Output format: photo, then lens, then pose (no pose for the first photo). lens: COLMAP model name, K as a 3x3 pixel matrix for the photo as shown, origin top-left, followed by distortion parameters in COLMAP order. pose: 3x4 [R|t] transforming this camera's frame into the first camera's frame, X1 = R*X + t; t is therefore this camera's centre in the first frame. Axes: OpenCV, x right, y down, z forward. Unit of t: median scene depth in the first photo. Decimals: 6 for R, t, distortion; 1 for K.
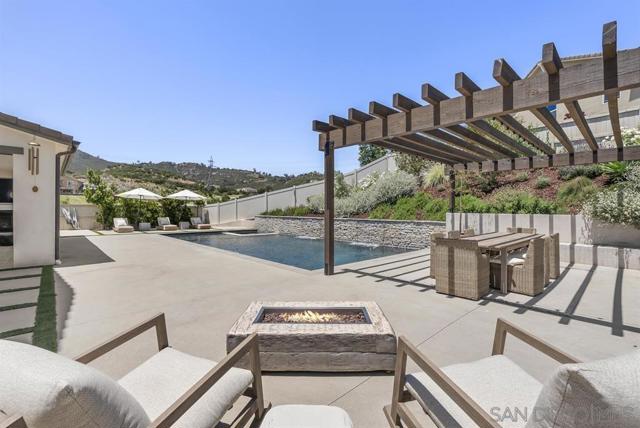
lens RADIAL K [[291.3, 0, 320.5], [0, 291.3, 207.8], [0, 0, 1]] dist [-0.006115, 0.000591]
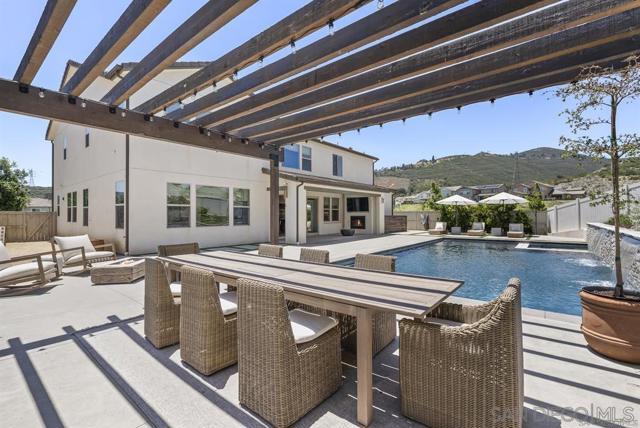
lens RADIAL K [[291.3, 0, 315.8], [0, 291.3, 214.1], [0, 0, 1]] dist [-0.006115, 0.000591]
pose [[0.121372, -0.010215, -0.992555, 0.392361], [0.015523, 0.999844, -0.008392, 0.004734], [0.992486, -0.014389, 0.121511, 0.350598]]
